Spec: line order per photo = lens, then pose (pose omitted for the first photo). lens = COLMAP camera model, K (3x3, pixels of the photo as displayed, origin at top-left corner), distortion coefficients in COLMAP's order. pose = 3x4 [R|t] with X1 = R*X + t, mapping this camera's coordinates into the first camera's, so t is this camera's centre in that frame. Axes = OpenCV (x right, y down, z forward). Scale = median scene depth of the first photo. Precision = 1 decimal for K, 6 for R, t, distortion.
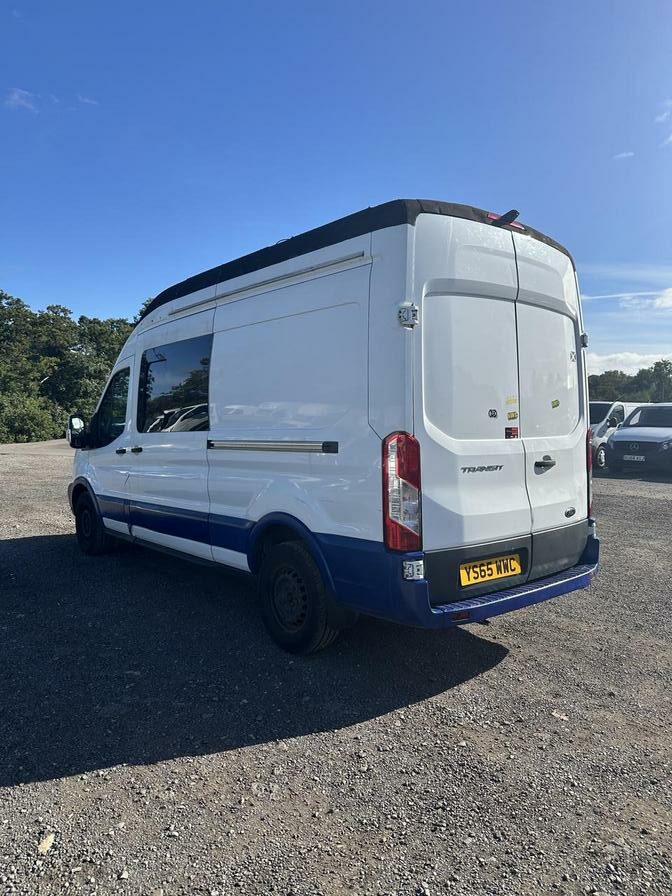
lens RADIAL K [[656.8, 0, 336.0], [0, 656.8, 448.0], [0, 0, 1]] dist [0.006763, -0.000914]
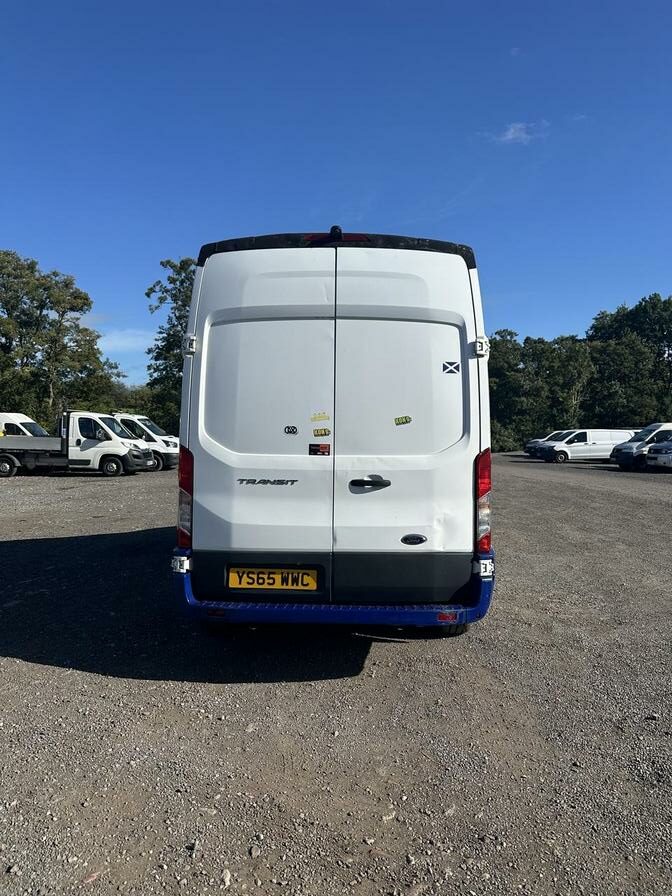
lens RADIAL K [[649.6, 0, 336.0], [0, 649.6, 448.0], [0, 0, 1]] dist [0.083707, -0.056783]
pose [[0.750373, 0.024112, -0.660574, 0.911543], [-0.040786, 0.999119, -0.009861, -0.015730], [0.659755, 0.034341, 0.750696, 0.258737]]
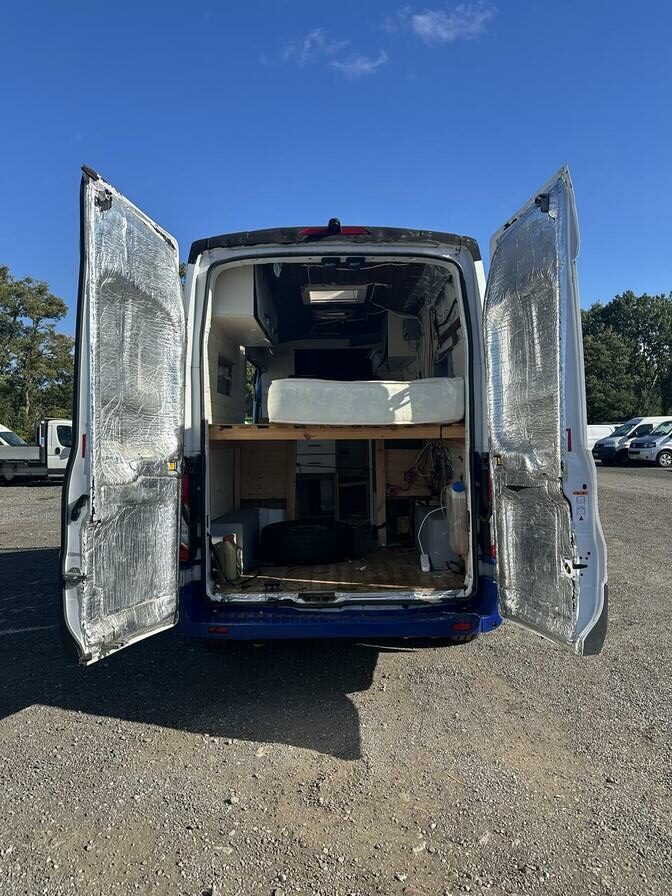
lens RADIAL K [[649.6, 0, 336.0], [0, 649.6, 448.0], [0, 0, 1]] dist [0.083707, -0.056783]
pose [[0.769477, 0.003469, -0.638665, 0.861815], [-0.015453, 0.999794, -0.013188, -0.017793], [0.638488, 0.020017, 0.769372, 0.270892]]
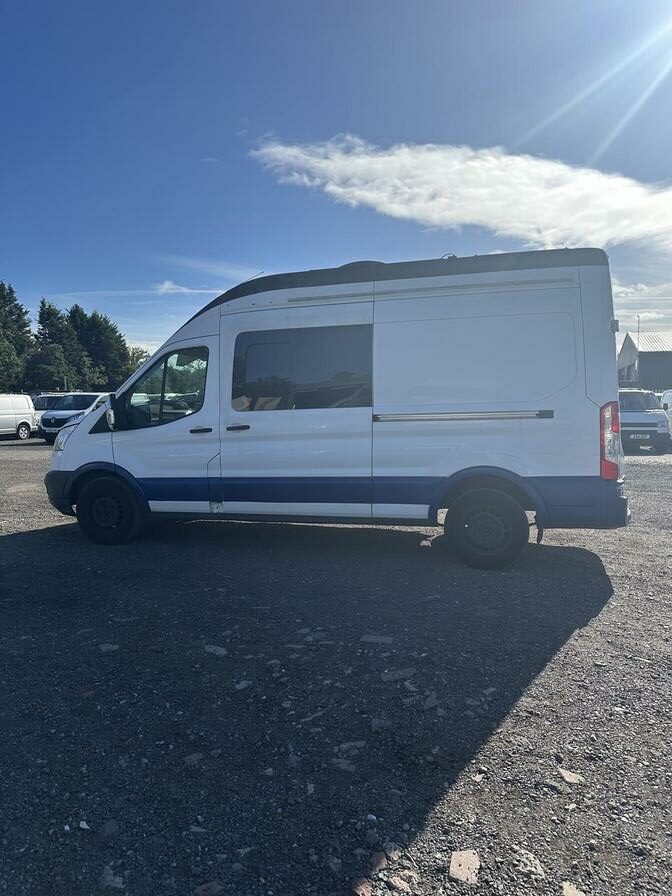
lens RADIAL K [[656.8, 0, 336.0], [0, 656.8, 448.0], [0, 0, 1]] dist [0.006763, -0.000914]
pose [[0.839398, -0.039065, 0.542112, -1.354016], [0.031439, 0.999233, 0.023326, 0.028358], [-0.542607, -0.002536, 0.839983, 0.074780]]
